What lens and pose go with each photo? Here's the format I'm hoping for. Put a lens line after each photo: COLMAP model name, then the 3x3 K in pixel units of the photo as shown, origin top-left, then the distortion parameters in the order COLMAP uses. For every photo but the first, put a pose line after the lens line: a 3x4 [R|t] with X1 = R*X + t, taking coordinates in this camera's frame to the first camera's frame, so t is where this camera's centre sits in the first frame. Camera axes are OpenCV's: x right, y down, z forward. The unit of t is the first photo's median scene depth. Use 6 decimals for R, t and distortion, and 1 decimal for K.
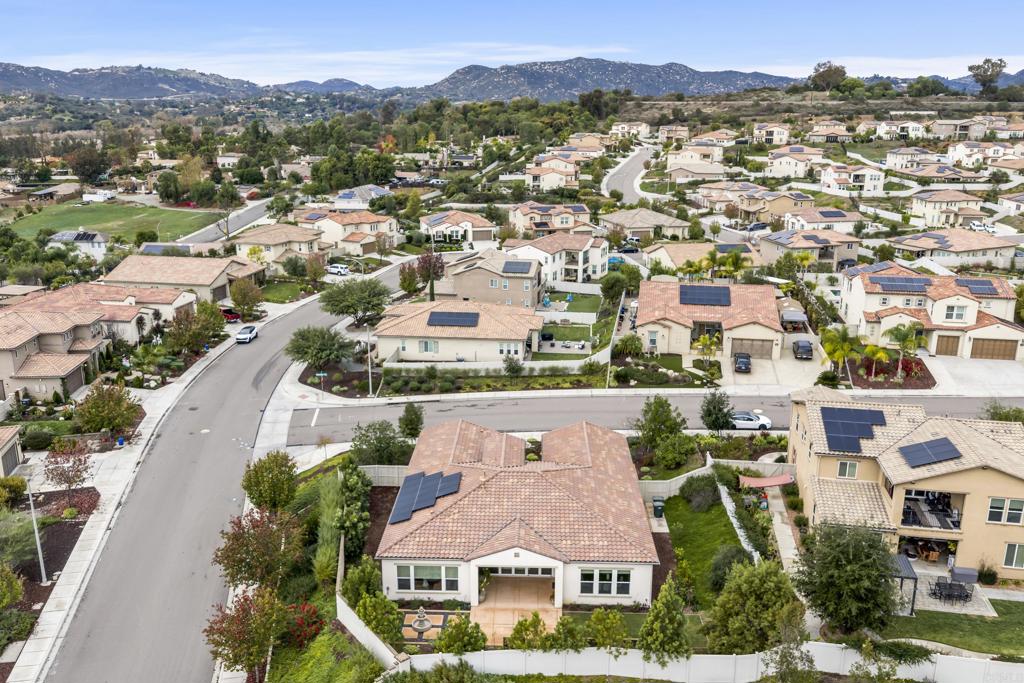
lens RADIAL K [[844.3, 0, 512.8], [0, 844.3, 339.4], [0, 0, 1]] dist [0.019581, -0.032041]
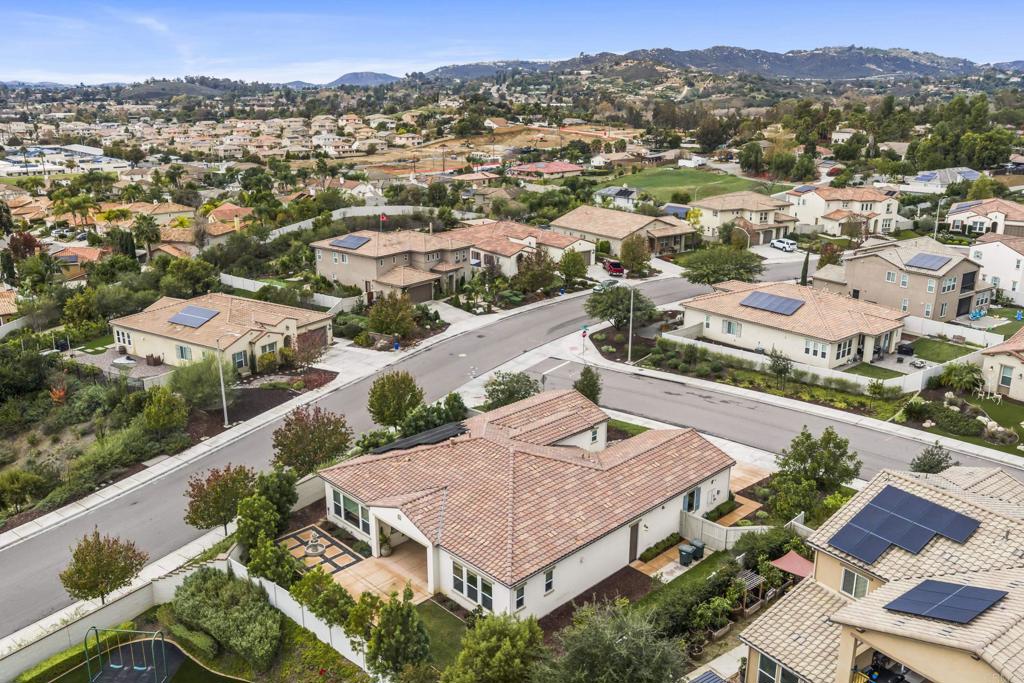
lens RADIAL K [[844.3, 0, 513.6], [0, 844.3, 342.8], [0, 0, 1]] dist [0.019581, -0.032041]
pose [[0.722758, 0.203120, -0.660578, 0.323506], [-0.186710, 0.977680, 0.096340, -0.019127], [0.665402, 0.053706, 0.744551, 0.194789]]
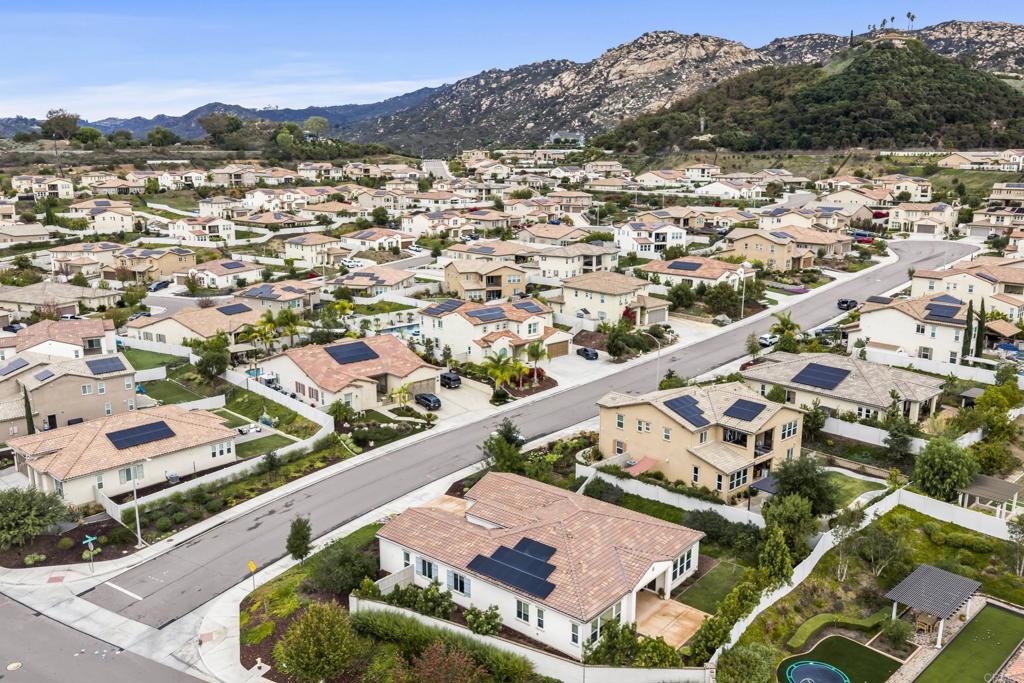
lens RADIAL K [[844.3, 0, 513.6], [0, 844.3, 343.2], [0, 0, 1]] dist [0.019581, -0.032041]
pose [[0.611135, -0.178923, 0.771039, -0.494484], [0.211227, 0.975656, 0.058985, -0.087609], [-0.762822, 0.126816, 0.634051, 0.166724]]
